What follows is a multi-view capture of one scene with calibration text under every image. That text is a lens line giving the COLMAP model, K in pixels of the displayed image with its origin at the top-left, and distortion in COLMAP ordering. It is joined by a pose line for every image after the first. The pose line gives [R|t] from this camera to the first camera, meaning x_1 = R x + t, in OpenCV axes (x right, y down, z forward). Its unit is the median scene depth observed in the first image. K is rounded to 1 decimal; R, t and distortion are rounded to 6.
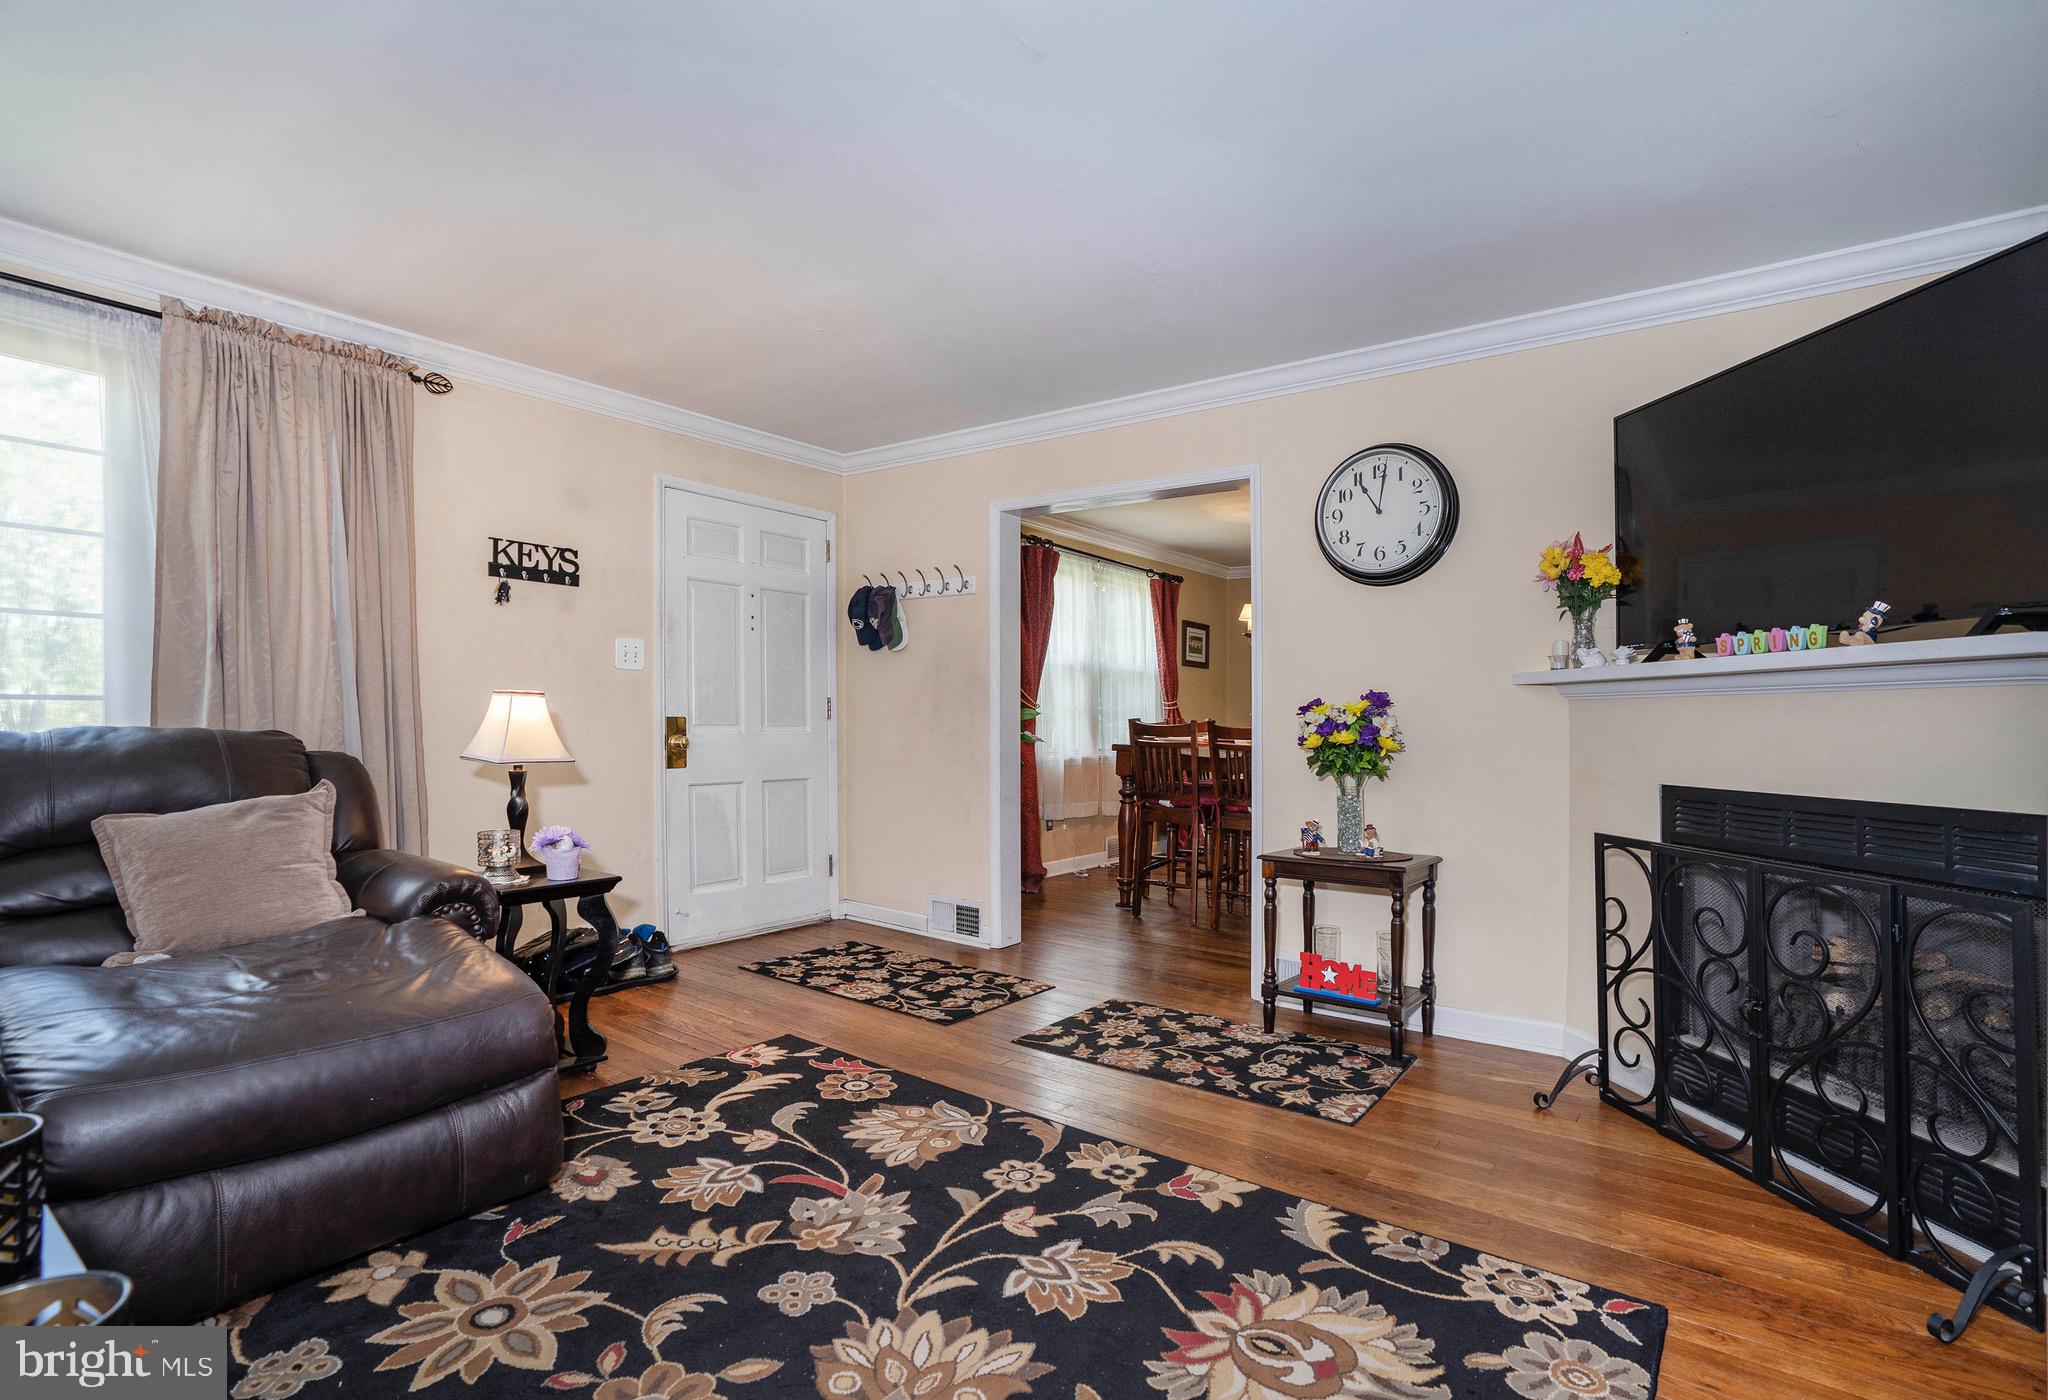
lens RADIAL K [[970.8, 0, 1031.4], [0, 970.8, 712.9], [0, 0, 1]] dist [-0.066667, 0.026066]
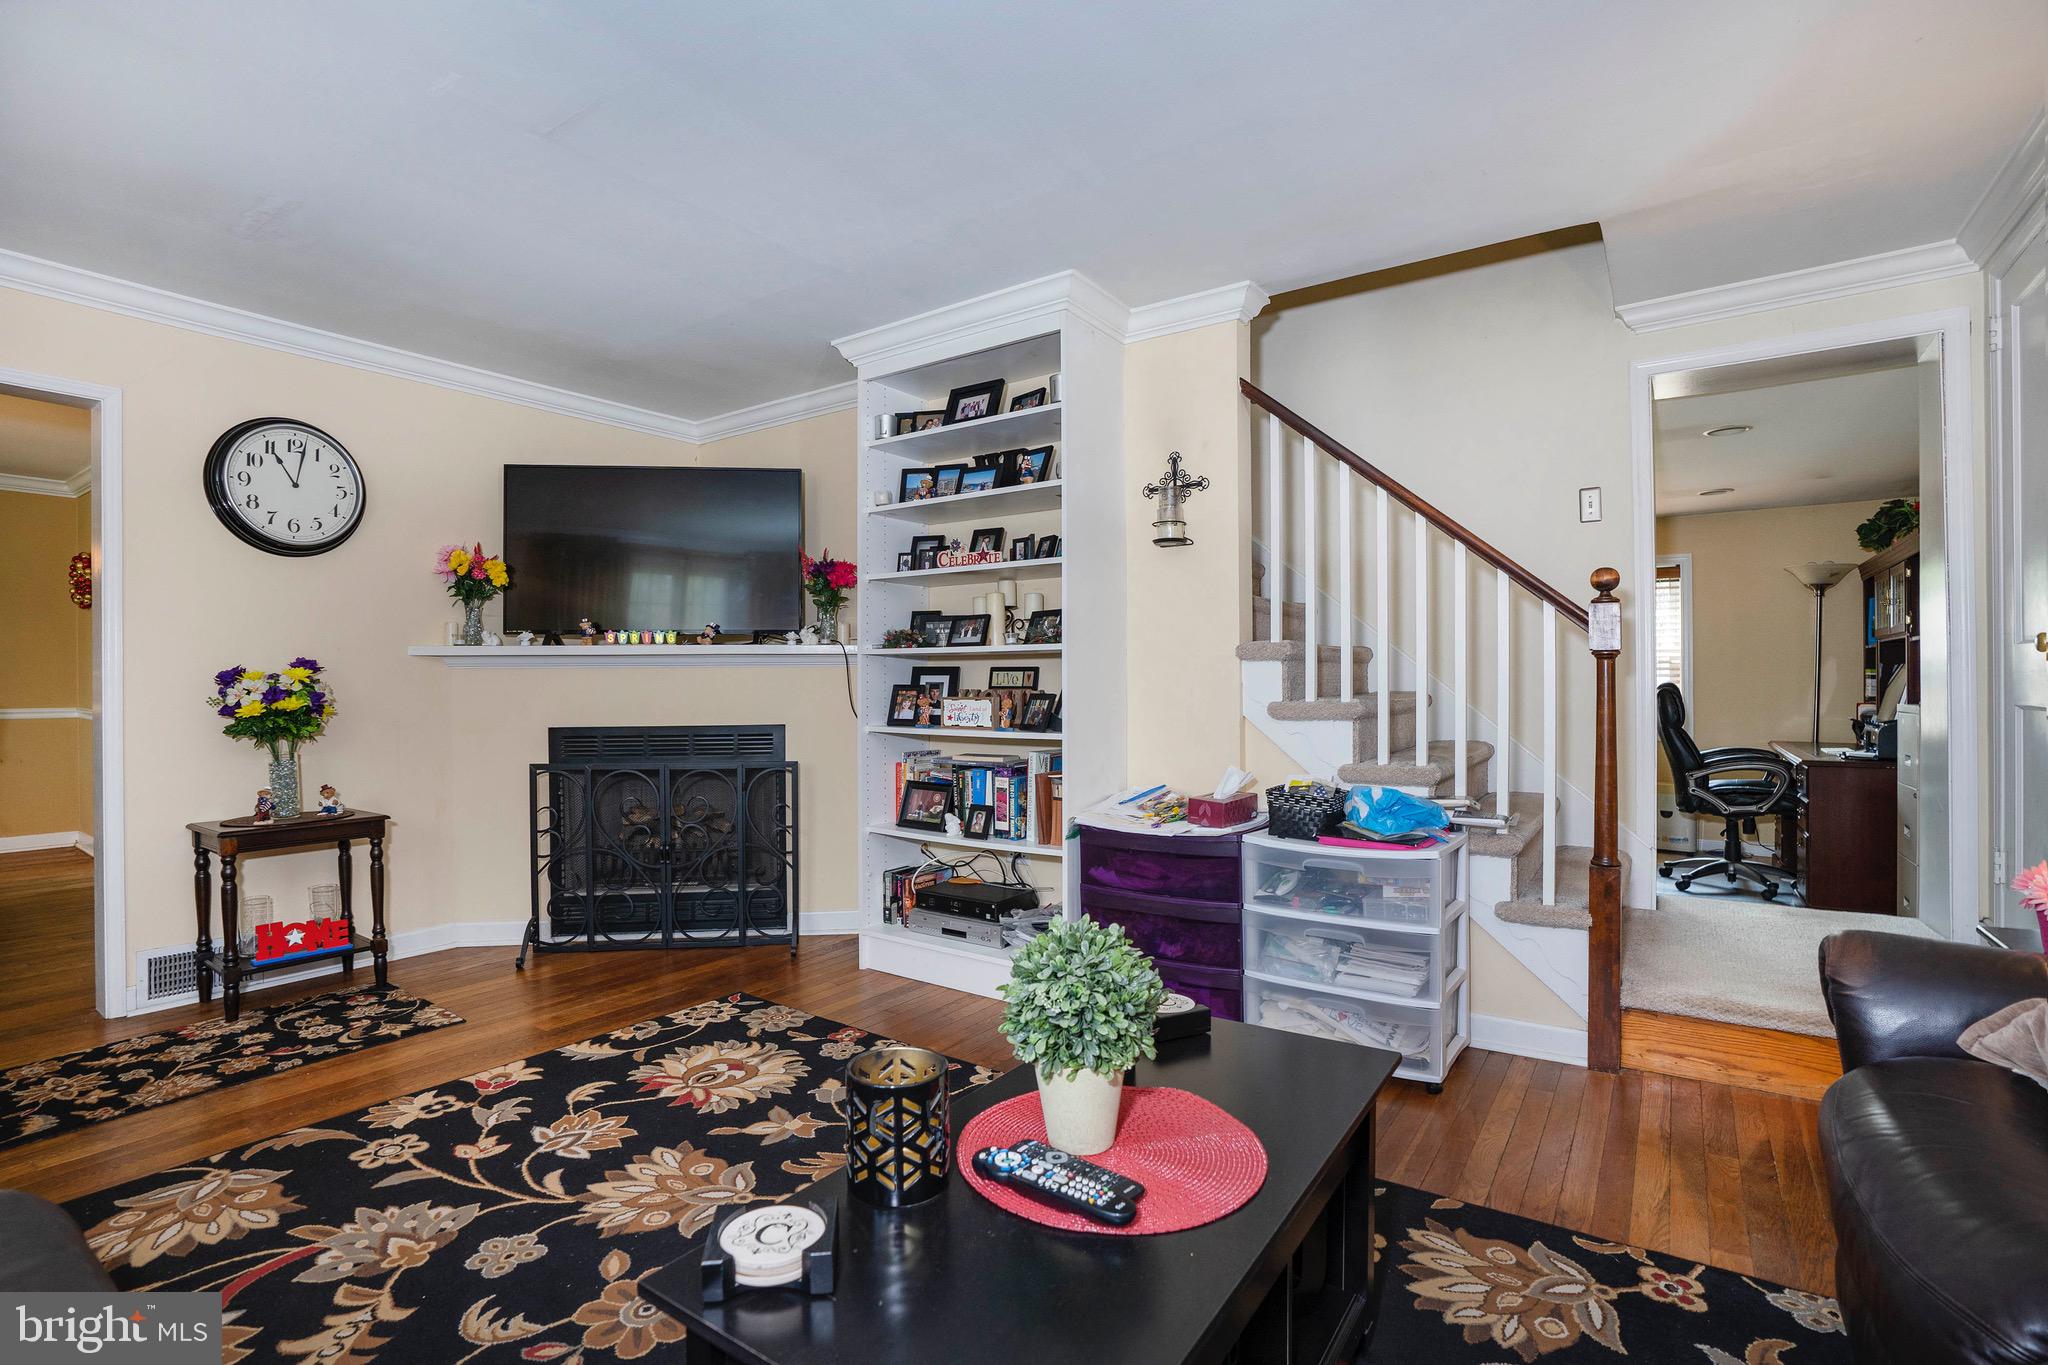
lens RADIAL K [[965.0, 0, 1018.6], [0, 965.0, 674.4], [0, 0, 1]] dist [-0.067796, 0.028162]
pose [[-0.028978, -0.002578, 0.999577, -0.874784], [-0.007007, 0.999973, 0.002376, -0.018371], [-0.999555, -0.006935, -0.028996, 0.327219]]
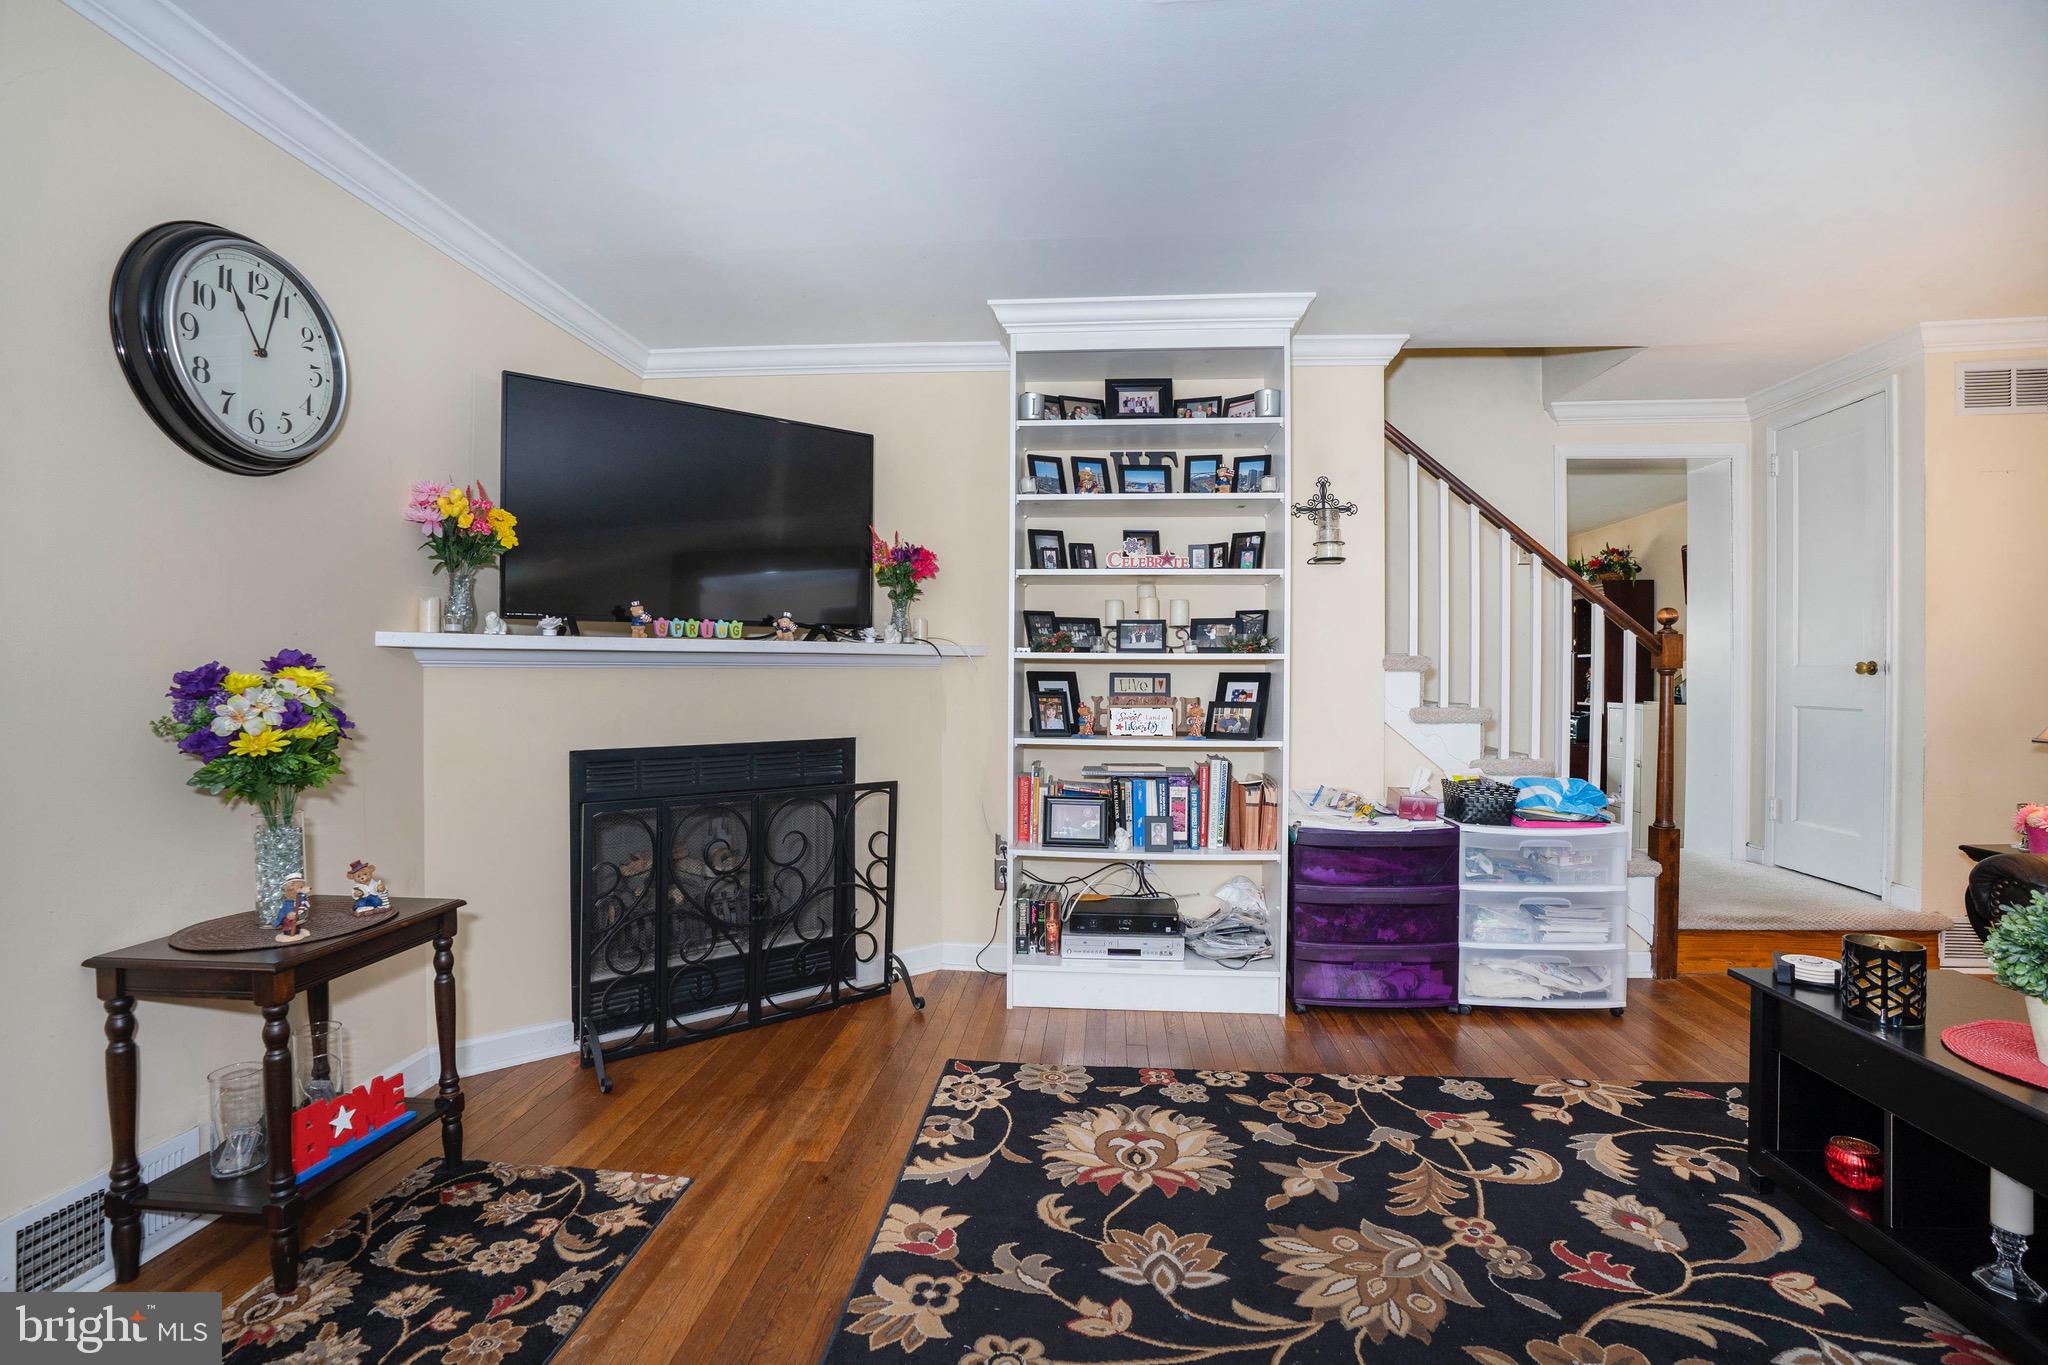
lens RADIAL K [[948.8, 0, 1044.6], [0, 948.8, 683.8], [0, 0, 1]] dist [-0.066621, 0.023917]
pose [[-0.544587, -0.019787, 0.838471, -0.510686], [-0.019078, 0.999755, 0.011202, -0.023409], [-0.838487, -0.009896, -0.544831, 1.177669]]
